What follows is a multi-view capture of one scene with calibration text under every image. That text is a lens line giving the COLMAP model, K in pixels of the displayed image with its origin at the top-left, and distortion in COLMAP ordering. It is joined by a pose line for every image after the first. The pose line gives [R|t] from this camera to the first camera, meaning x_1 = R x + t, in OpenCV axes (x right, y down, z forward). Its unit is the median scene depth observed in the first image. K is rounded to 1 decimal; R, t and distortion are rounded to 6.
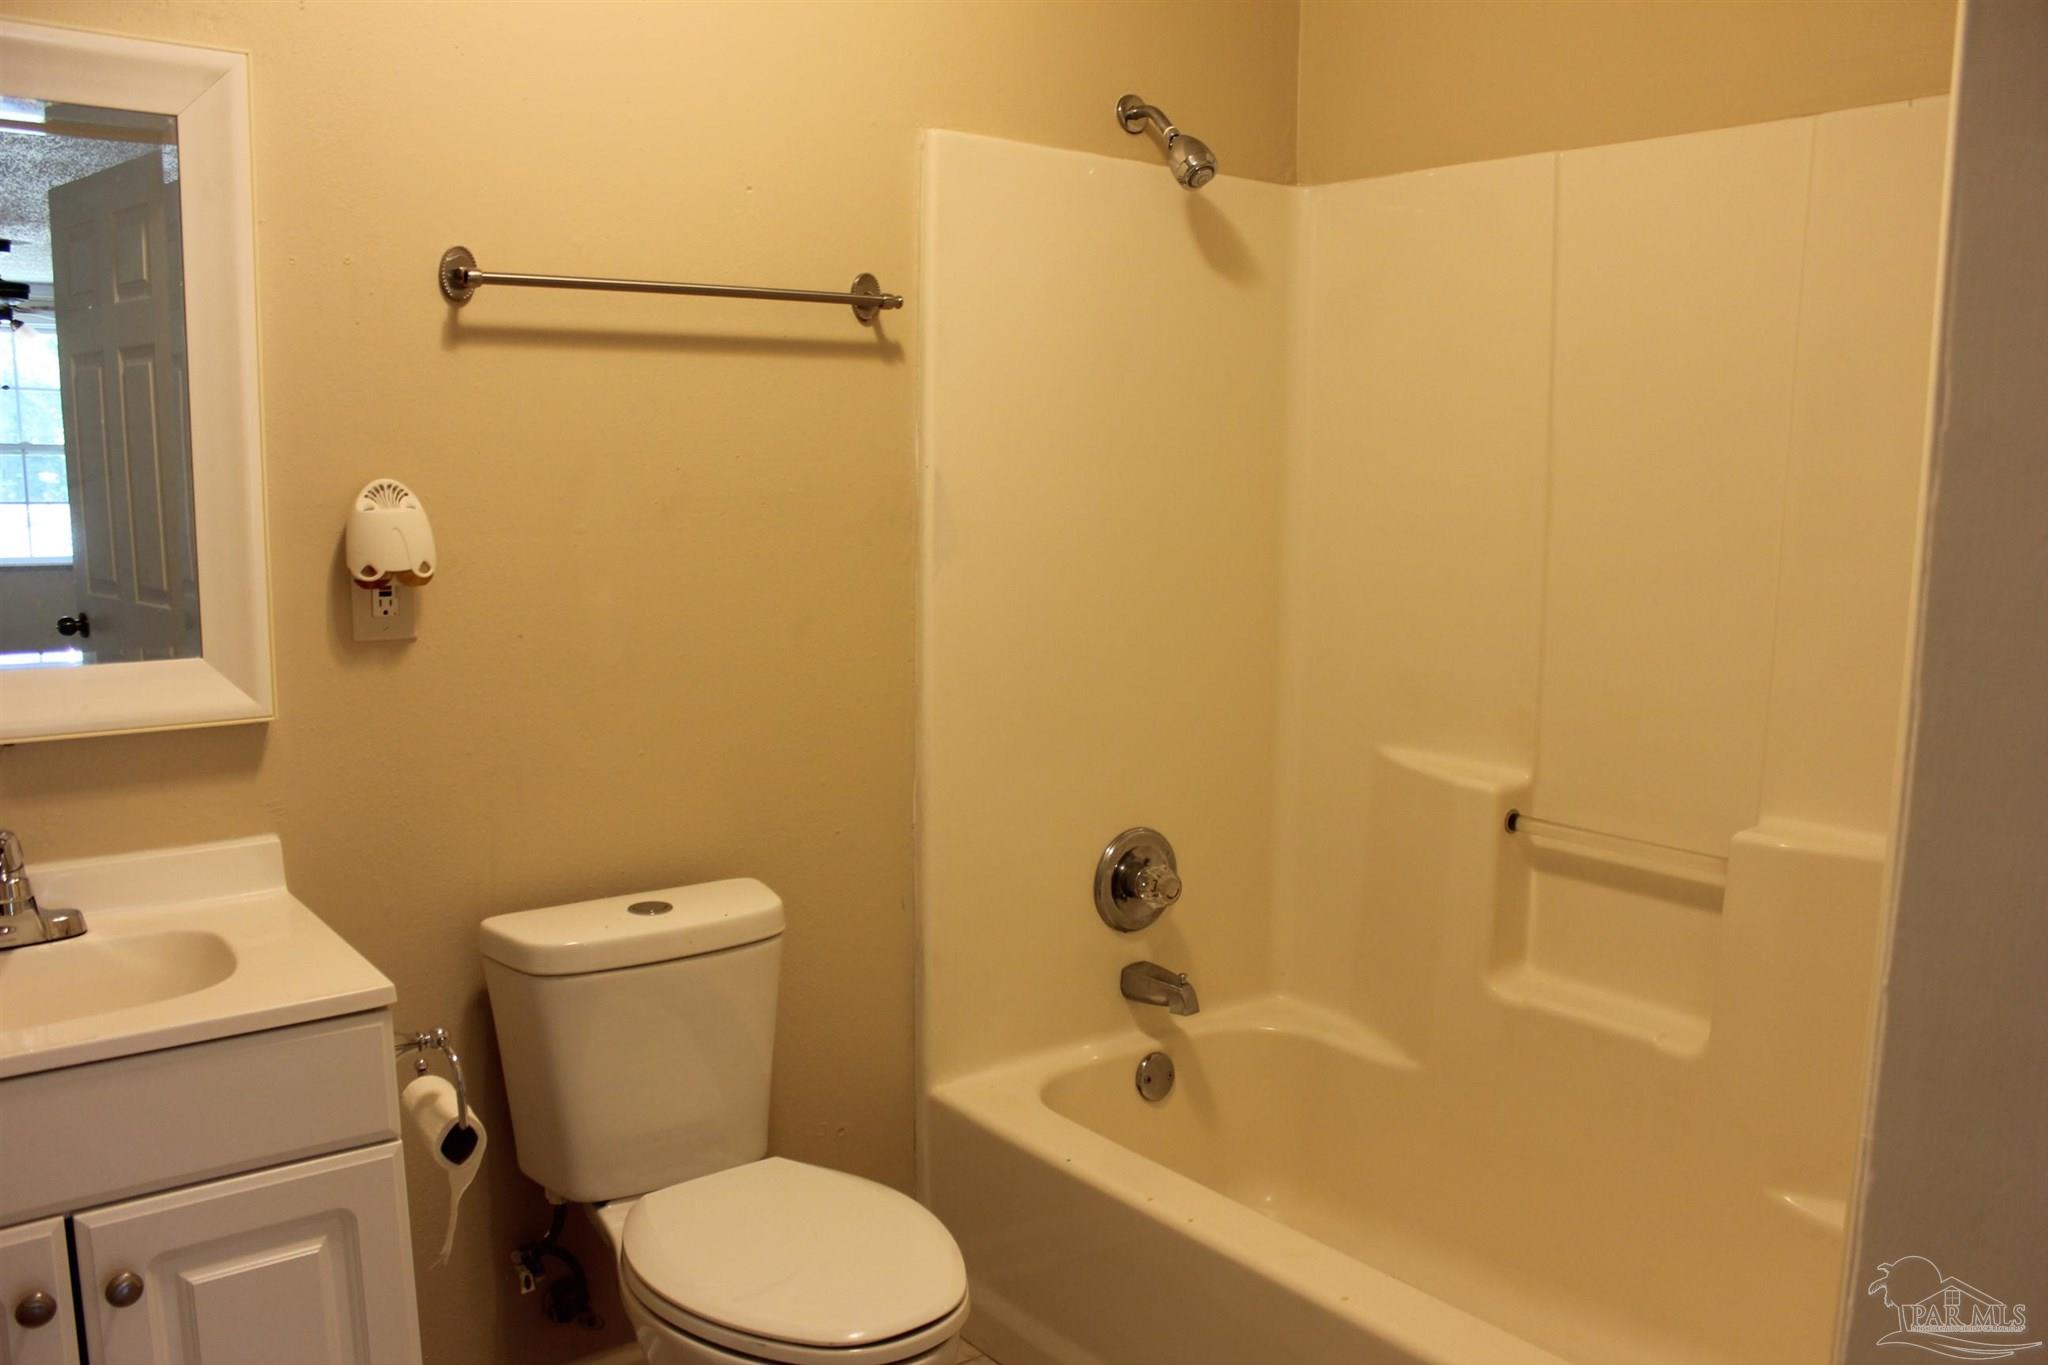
lens RADIAL K [[1695.7, 0, 1033.6], [0, 1695.7, 682.0], [0, 0, 1]] dist [-0.120365, 0.079777]
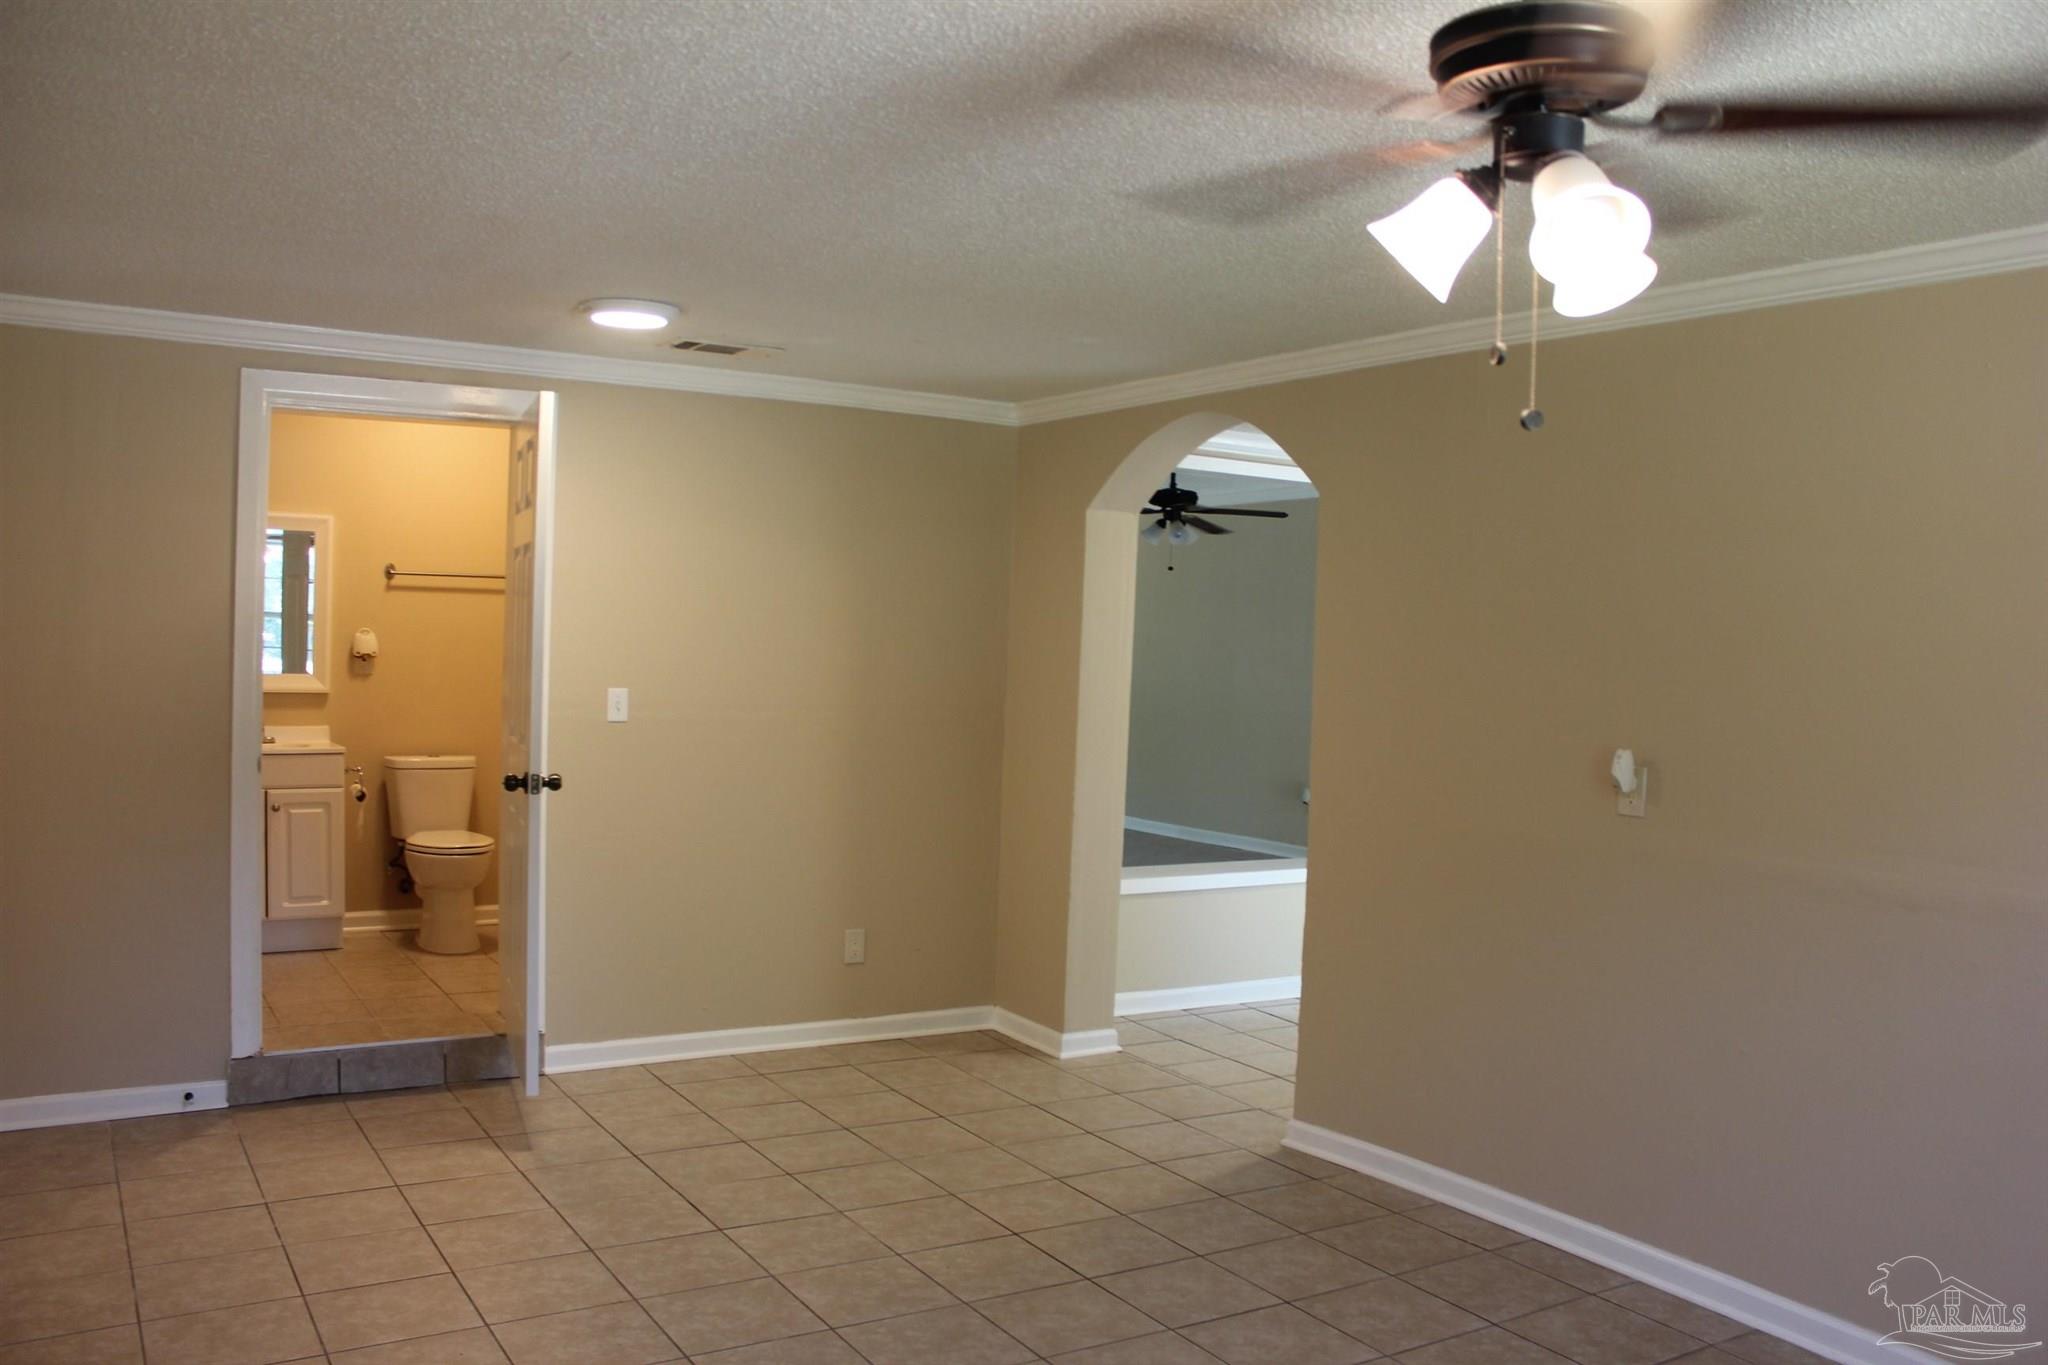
lens RADIAL K [[1695.7, 0, 1017.6], [0, 1695.7, 684.1], [0, 0, 1]] dist [-0.120365, 0.079777]
pose [[0.993369, 0.028353, -0.111422, 1.416170], [-0.040571, 0.993217, -0.108965, 0.333624], [0.107576, 0.112763, 0.987781, -2.393306]]
